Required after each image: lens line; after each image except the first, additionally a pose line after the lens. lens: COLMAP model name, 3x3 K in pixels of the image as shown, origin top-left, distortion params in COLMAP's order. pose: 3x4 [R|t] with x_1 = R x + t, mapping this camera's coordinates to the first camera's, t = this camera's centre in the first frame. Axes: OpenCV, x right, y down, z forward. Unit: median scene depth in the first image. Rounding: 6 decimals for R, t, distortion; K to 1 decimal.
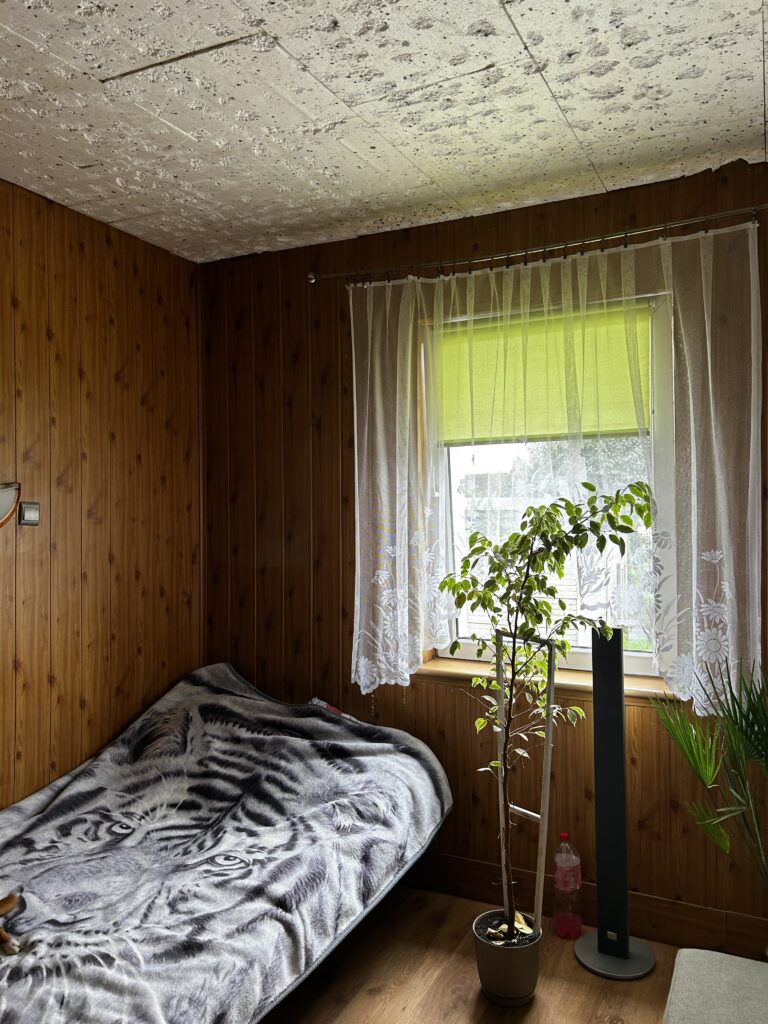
lens RADIAL K [[773.2, 0, 376.6], [0, 773.2, 510.4], [0, 0, 1]] dist [0.059547, -0.066717]
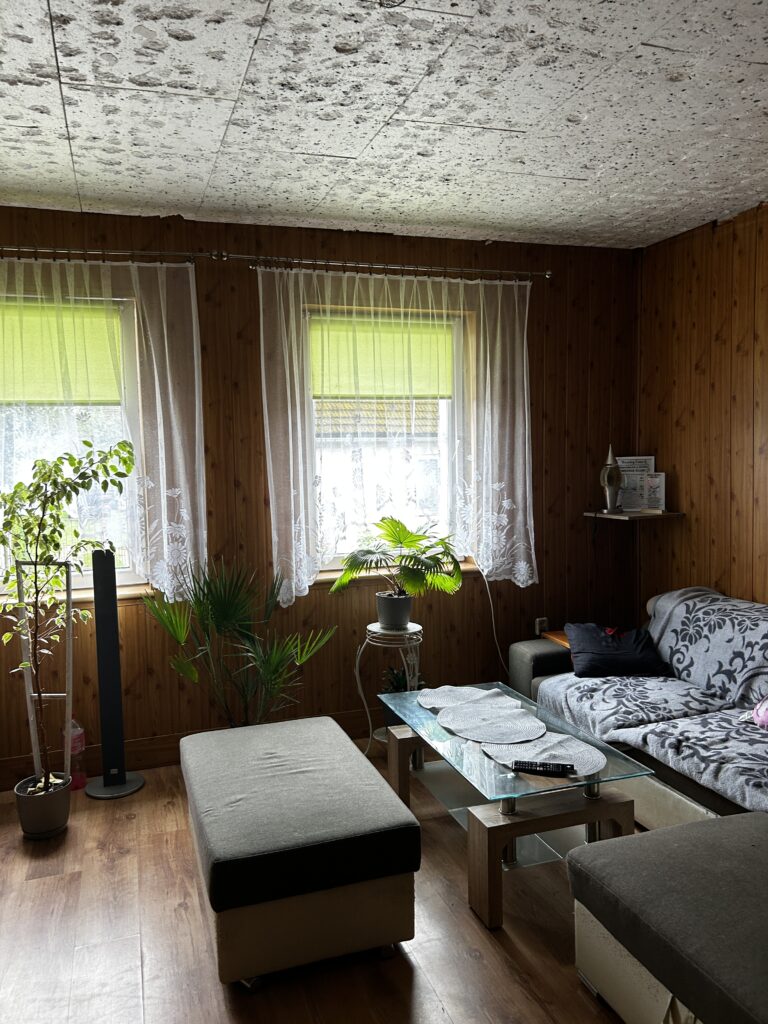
lens RADIAL K [[773.2, 0, 384.1], [0, 773.2, 516.4], [0, 0, 1]] dist [0.059547, -0.066717]
pose [[0.701480, -0.064543, 0.709761, -0.321933], [0.016290, 0.997083, 0.074571, 0.001800], [-0.712503, -0.040748, 0.700485, -0.289979]]
